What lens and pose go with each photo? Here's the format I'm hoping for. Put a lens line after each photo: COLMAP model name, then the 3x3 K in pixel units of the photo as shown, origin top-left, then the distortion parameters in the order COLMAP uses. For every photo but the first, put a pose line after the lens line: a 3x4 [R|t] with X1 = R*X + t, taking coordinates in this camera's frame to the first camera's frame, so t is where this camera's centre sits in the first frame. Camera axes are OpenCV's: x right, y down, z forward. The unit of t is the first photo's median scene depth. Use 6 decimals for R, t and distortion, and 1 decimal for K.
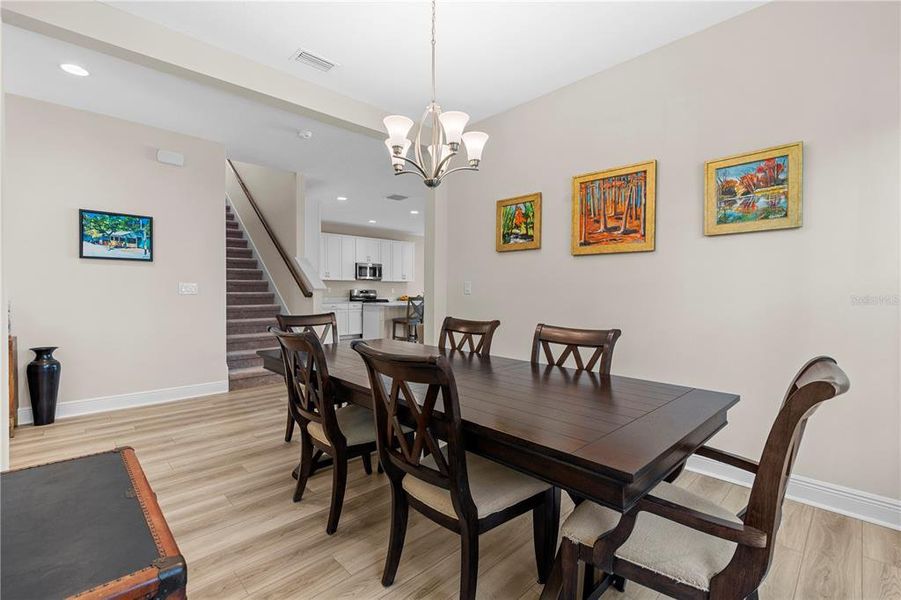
lens RADIAL K [[400.0, 0, 438.9], [0, 400.0, 297.7], [0, 0, 1]] dist [-0.000185, 0.000060]
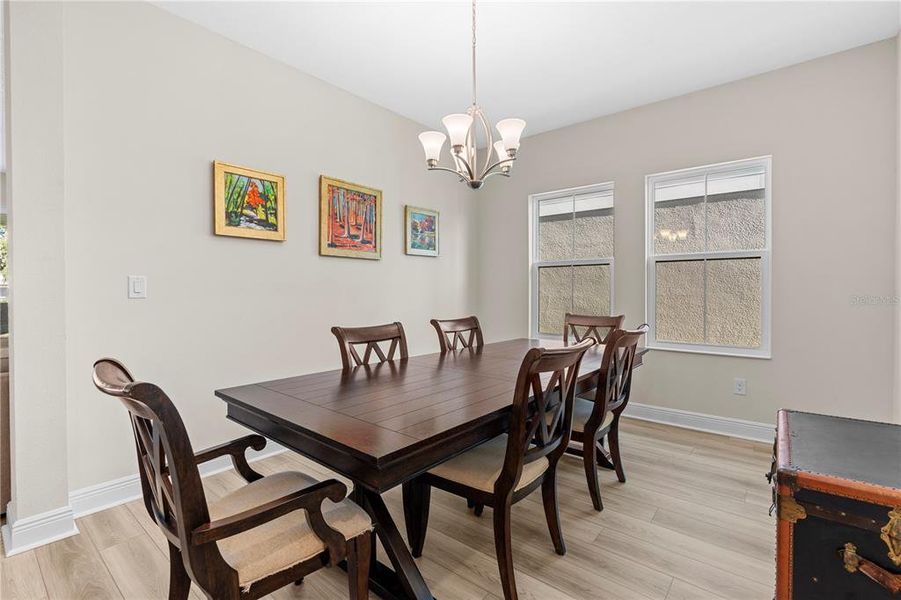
lens RADIAL K [[419.0, 0, 454.4], [0, 419.0, 290.1], [0, 0, 1]] dist [-0.003277, -0.000205]
pose [[-0.128643, 0.001236, 0.991690, -0.771264], [0.022250, 0.999751, 0.001641, -0.016691], [-0.991441, 0.022276, -0.128639, 0.871222]]
